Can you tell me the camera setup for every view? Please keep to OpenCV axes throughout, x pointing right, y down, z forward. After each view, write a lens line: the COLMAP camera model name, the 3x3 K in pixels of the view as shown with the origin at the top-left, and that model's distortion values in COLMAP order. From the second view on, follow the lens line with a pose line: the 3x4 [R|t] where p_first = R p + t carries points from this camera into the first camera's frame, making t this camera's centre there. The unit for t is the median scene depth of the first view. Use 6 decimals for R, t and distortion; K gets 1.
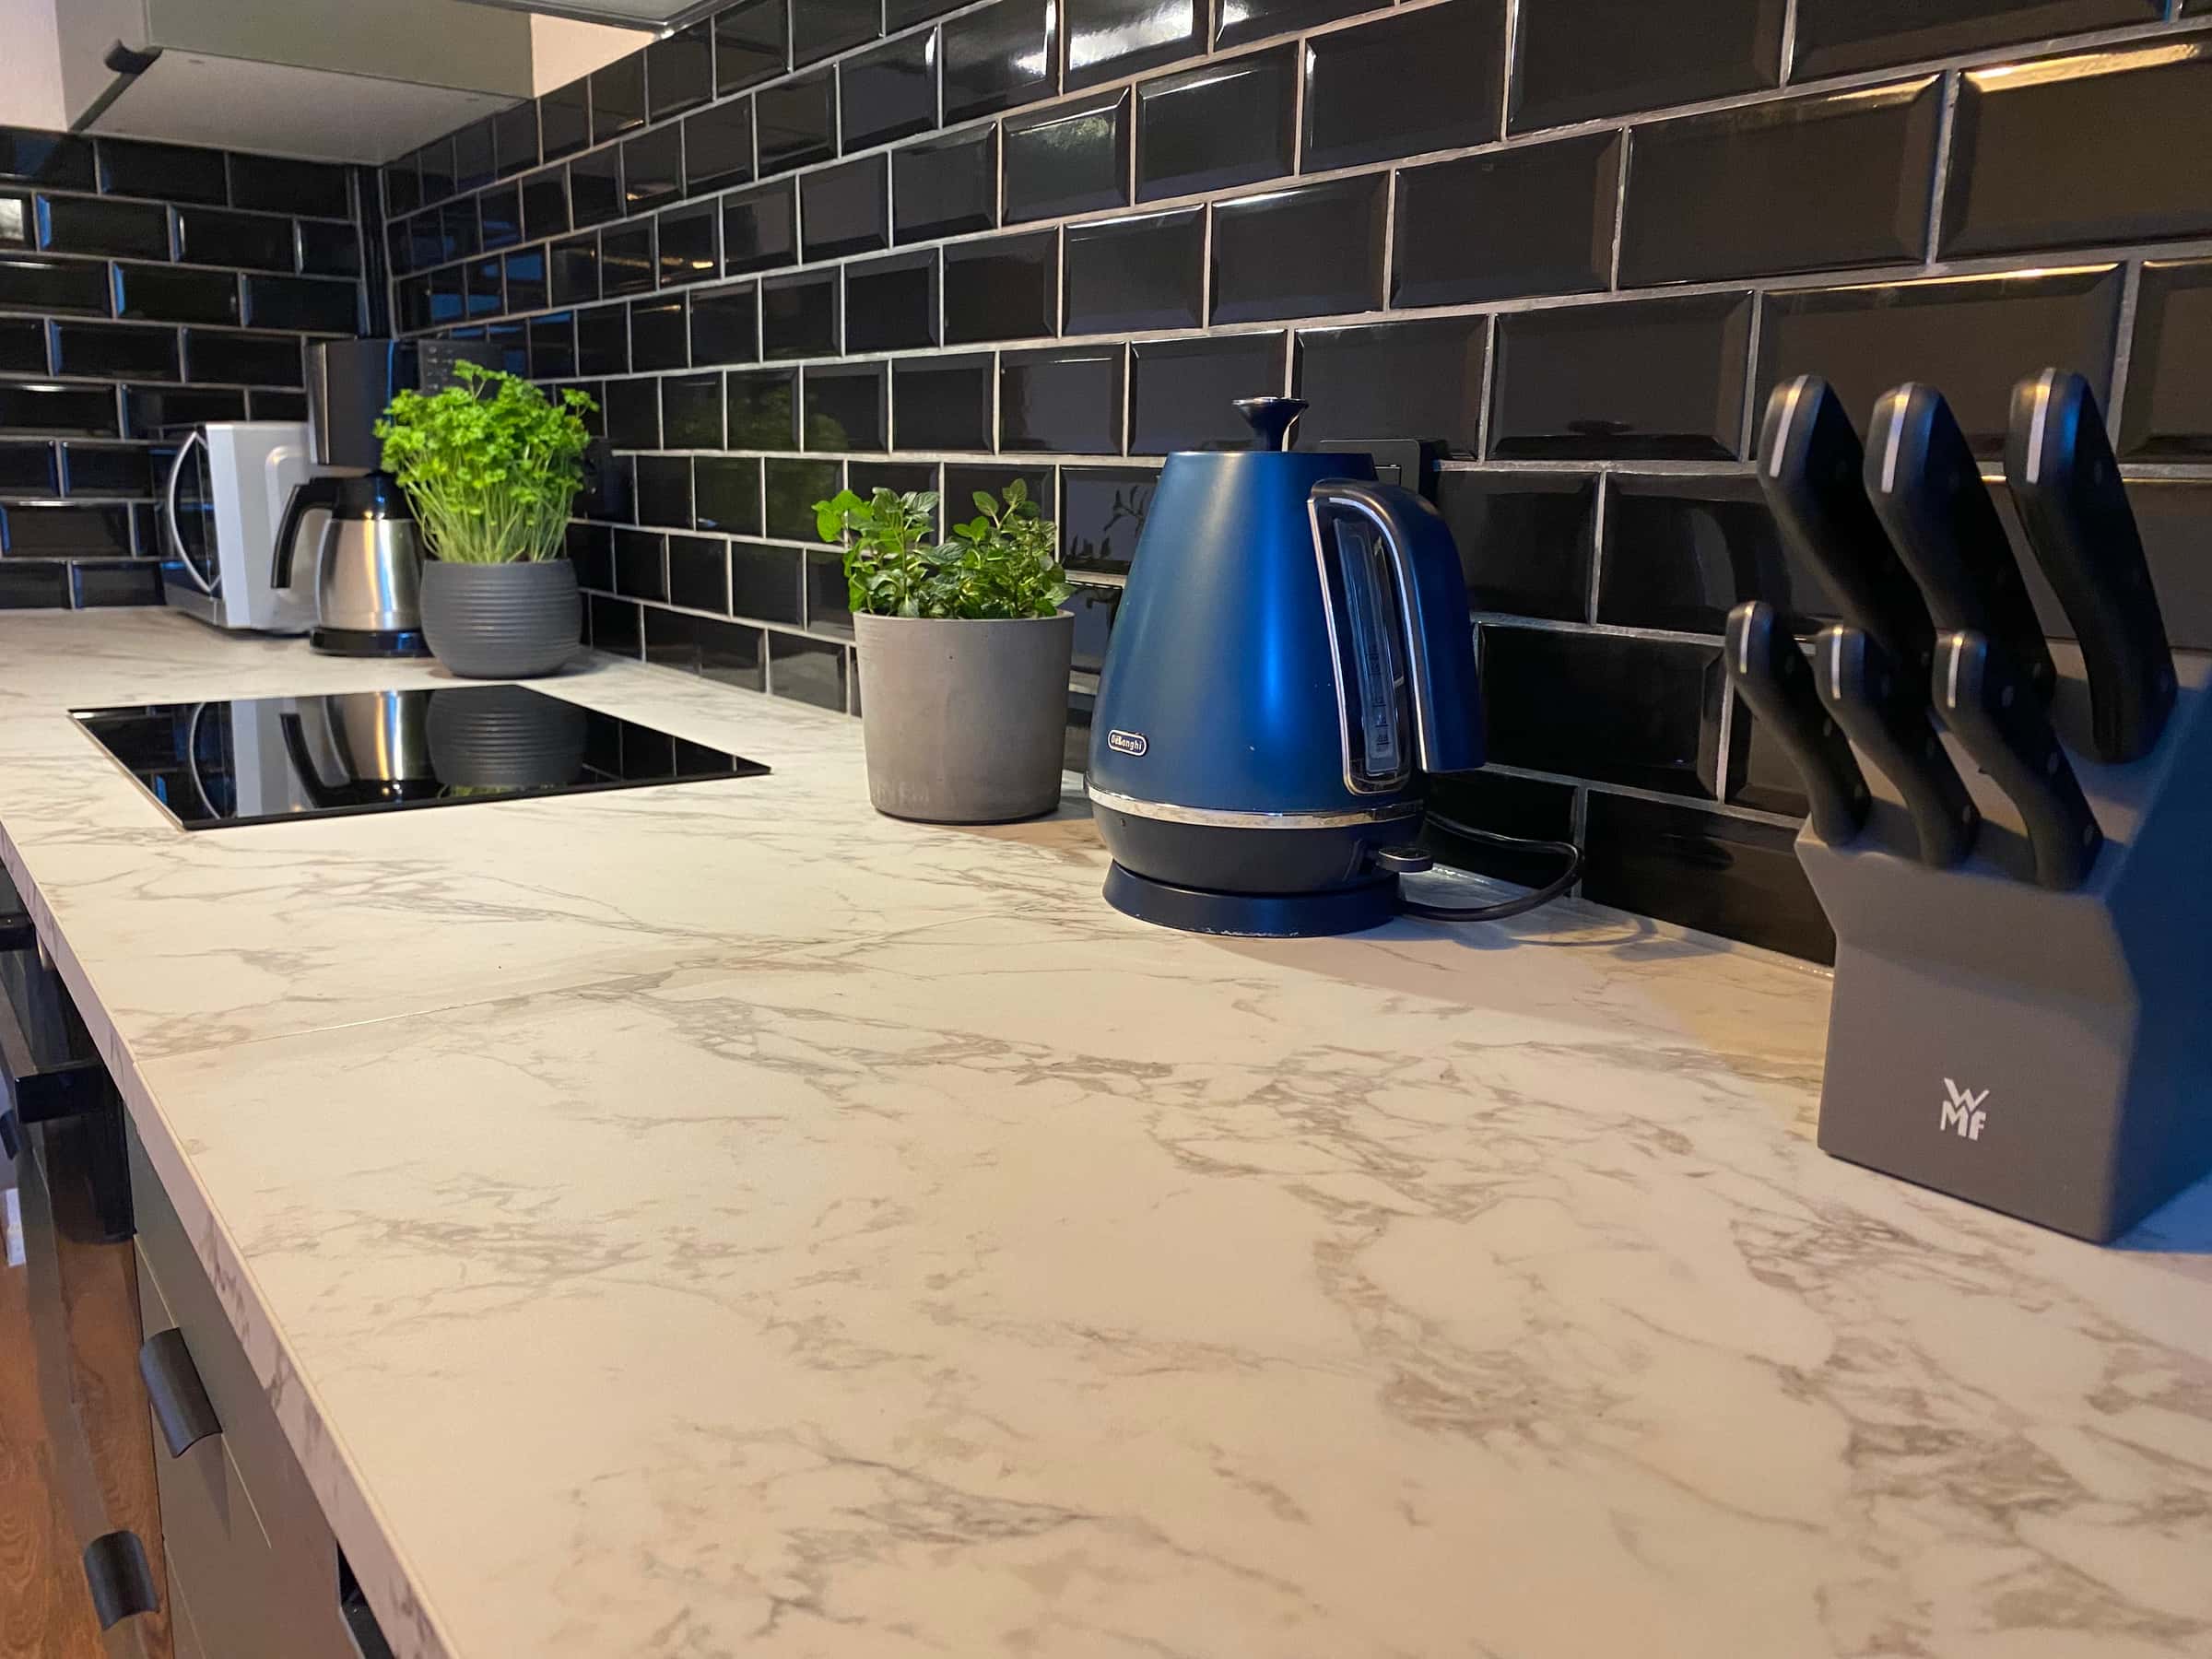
lens RADIAL K [[1701.6, 0, 1094.4], [0, 1701.6, 808.7], [0, 0, 1]] dist [-0.016770, 0.003278]
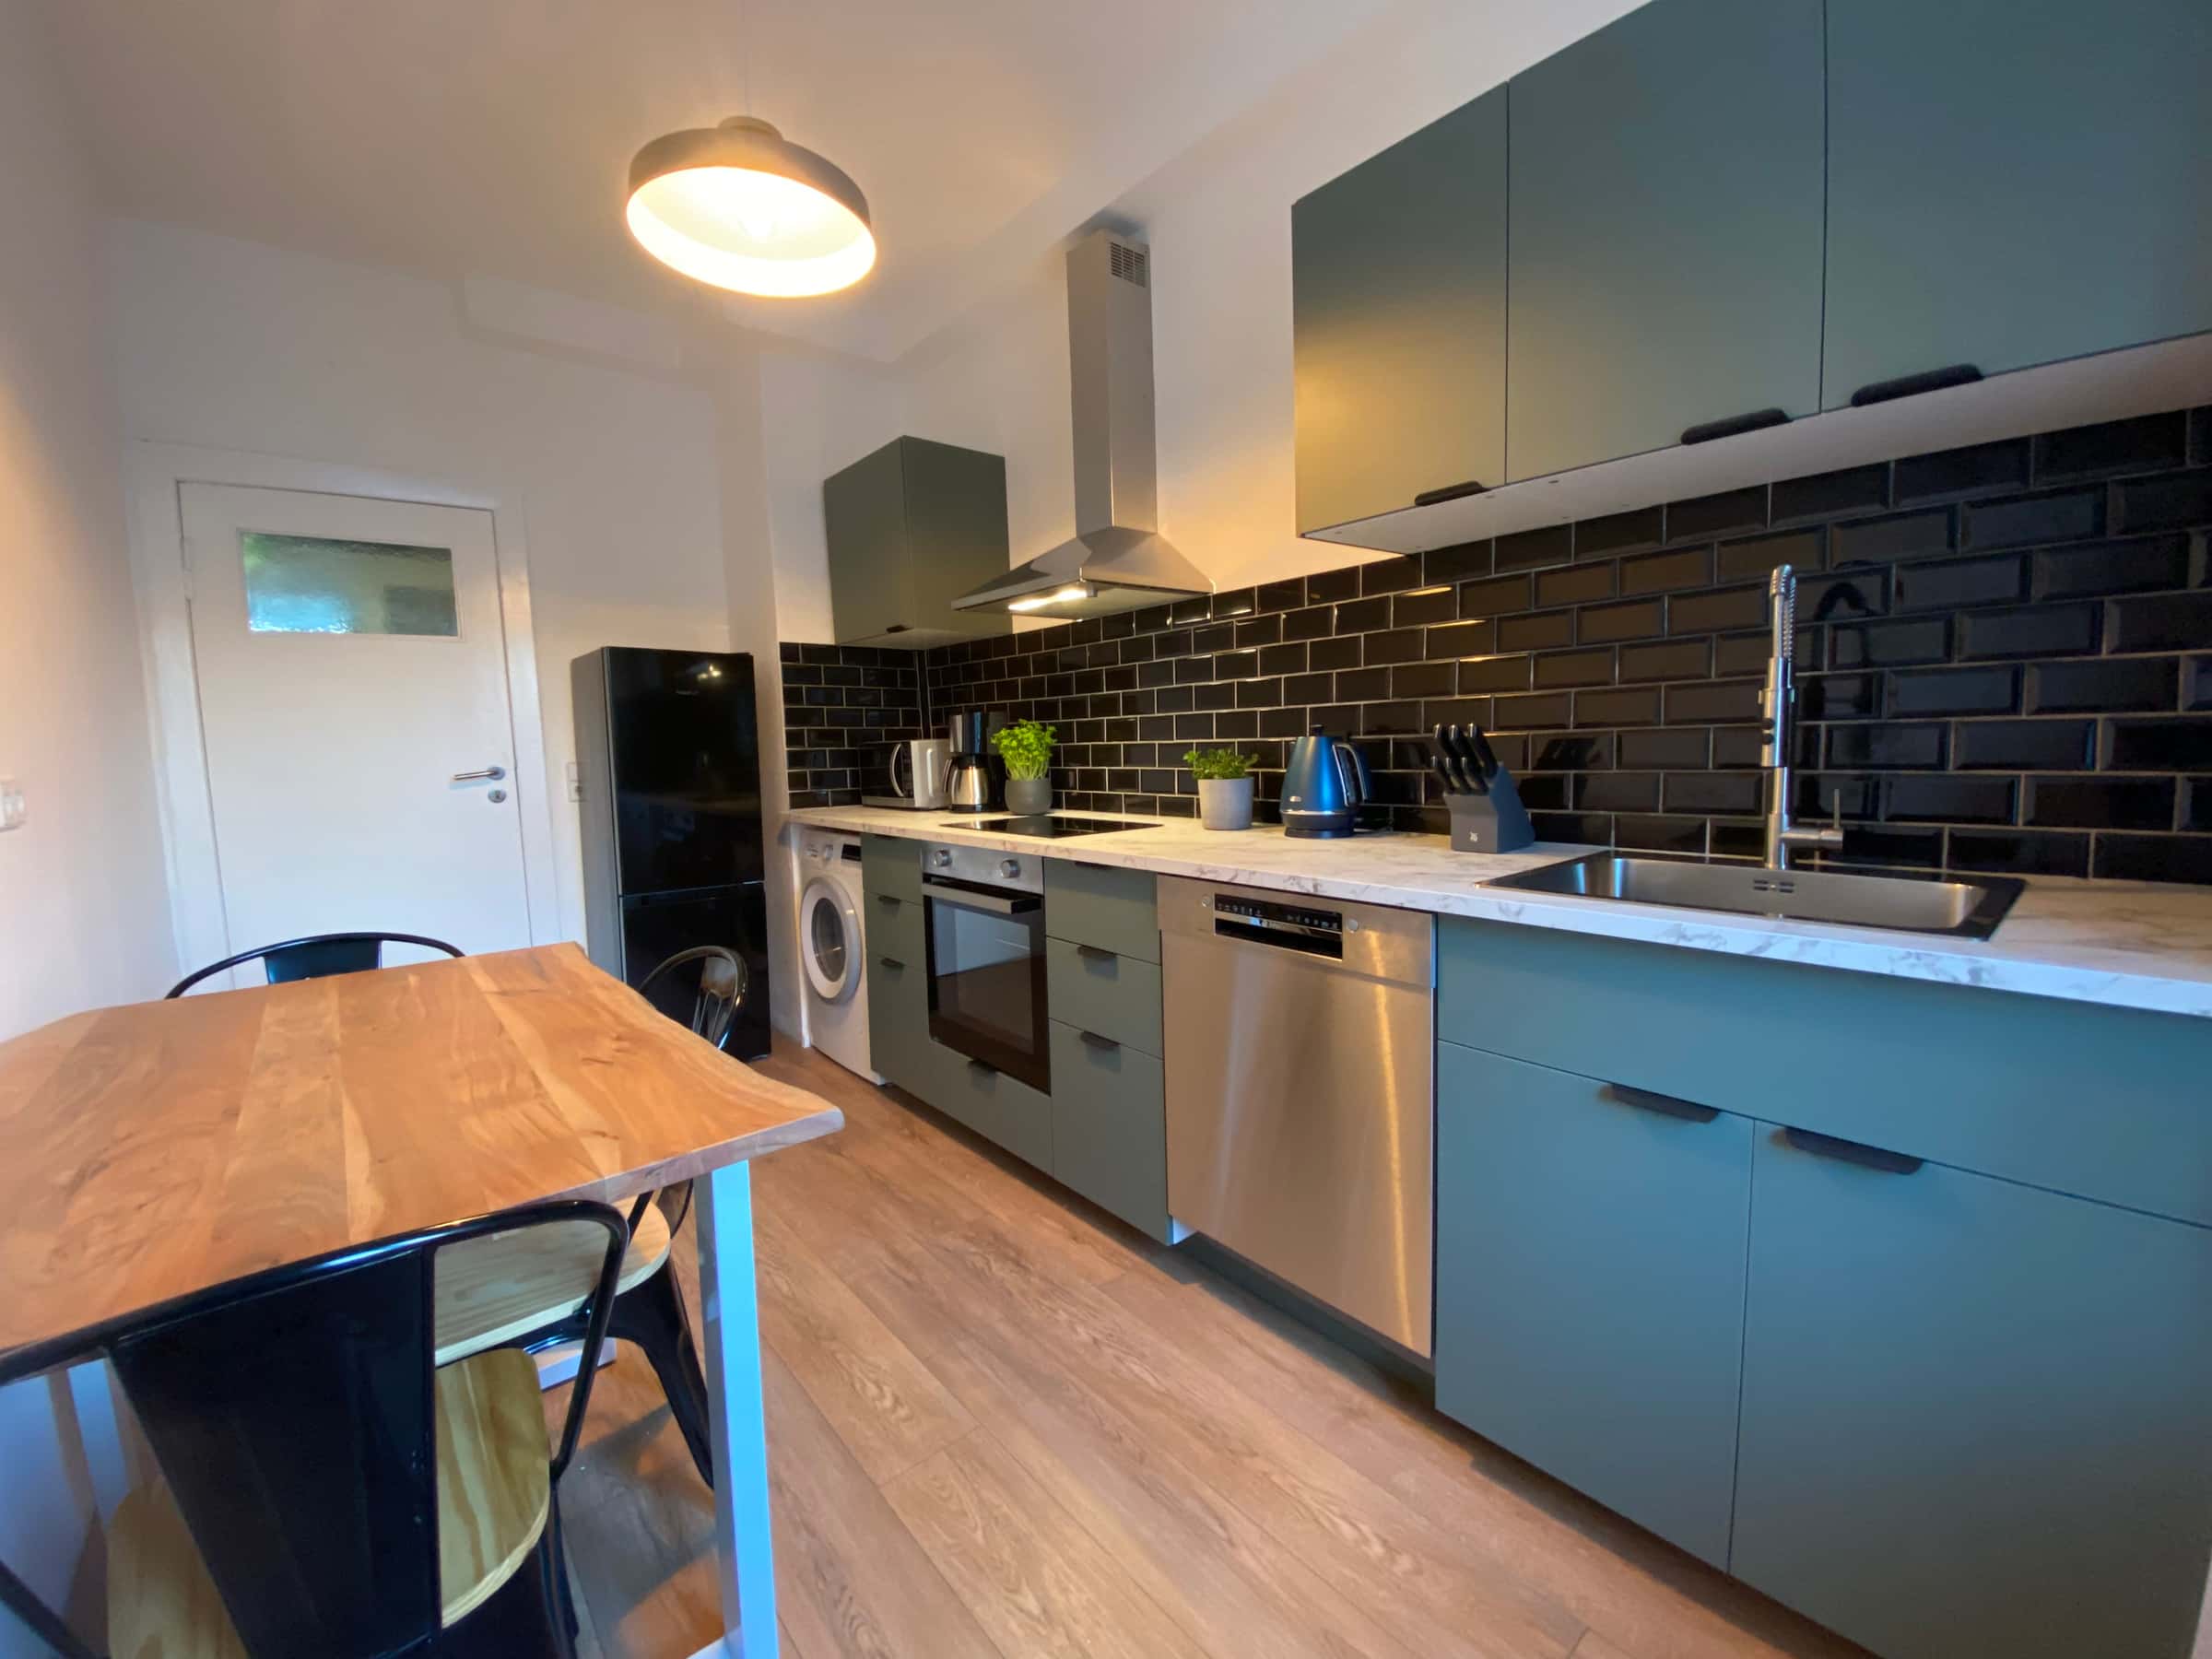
lens RADIAL K [[885.2, 0, 1089.5], [0, 885.2, 831.9], [0, 0, 1]] dist [-0.014522, -0.004655]
pose [[0.998088, -0.047175, 0.039947, -0.327311], [0.050904, 0.993869, -0.098153, 0.131089], [-0.035072, 0.099999, 0.994369, -0.697036]]
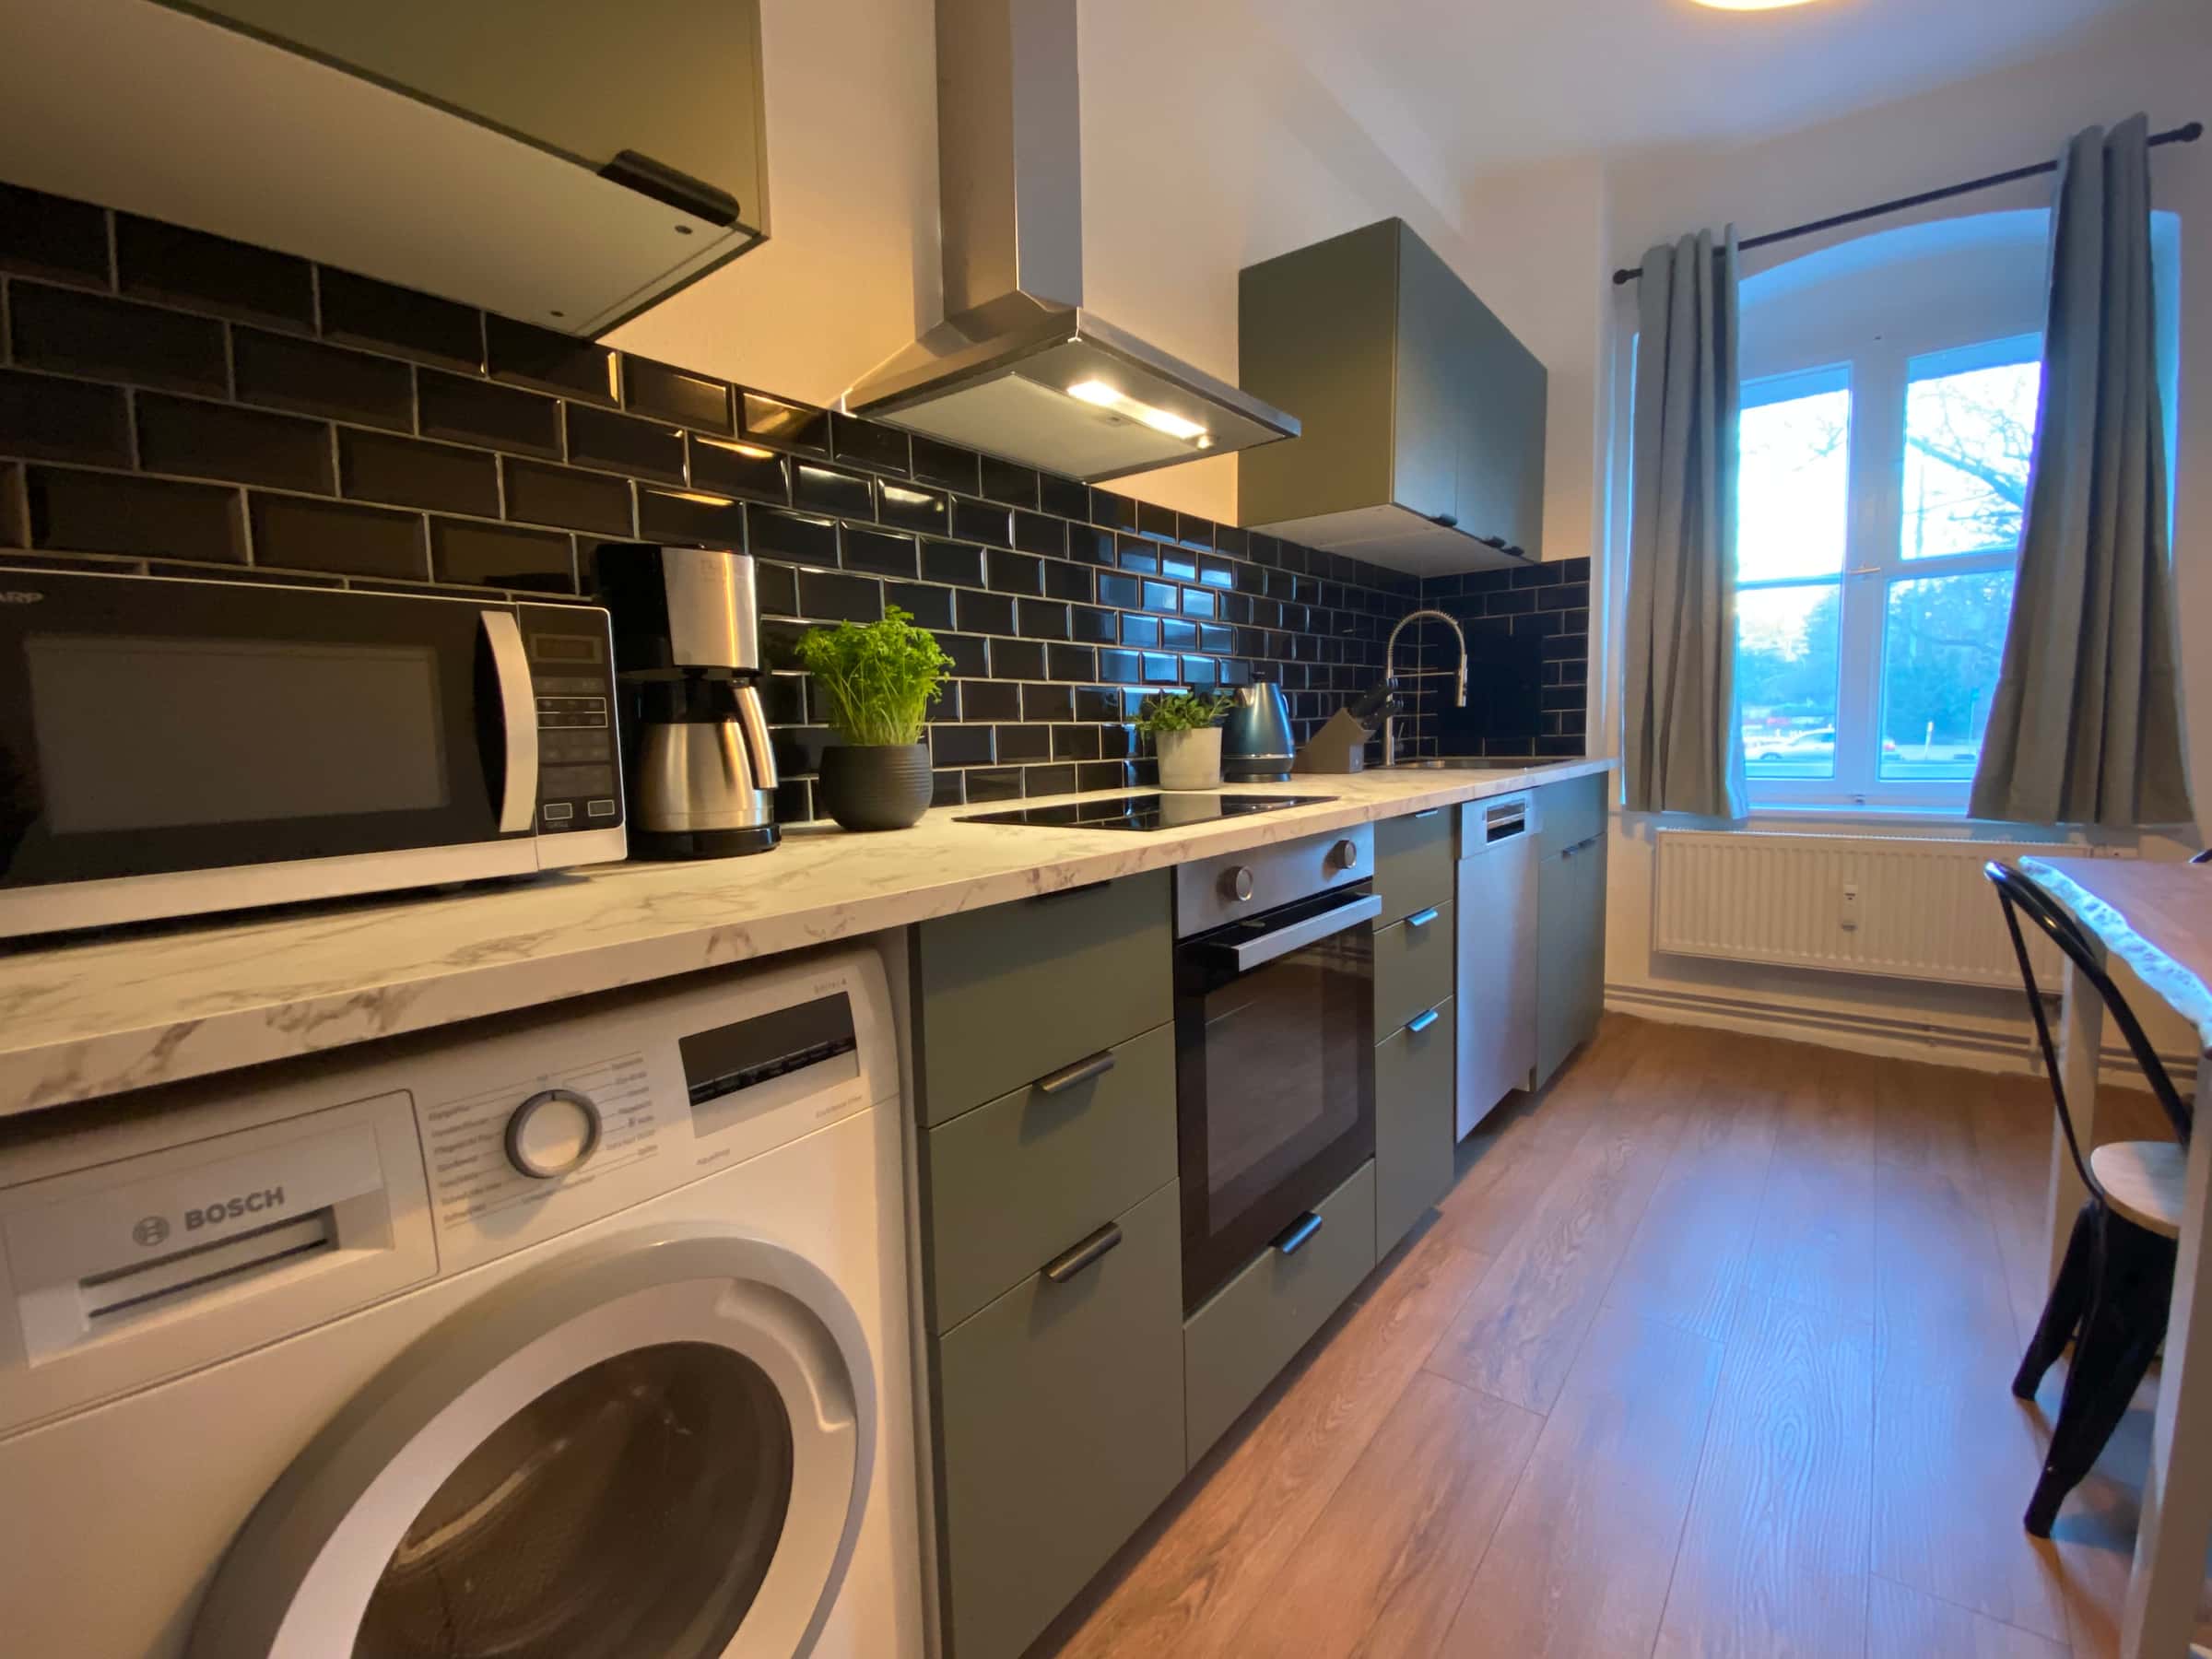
lens RADIAL K [[987.6, 0, 1115.7], [0, 987.6, 820.2], [0, 0, 1]] dist [-0.004519, -0.000285]
pose [[-0.269402, -0.089473, 0.958863, -1.245755], [0.208793, 0.966565, 0.148854, -0.164224], [-0.940121, 0.240305, -0.241713, 1.057745]]
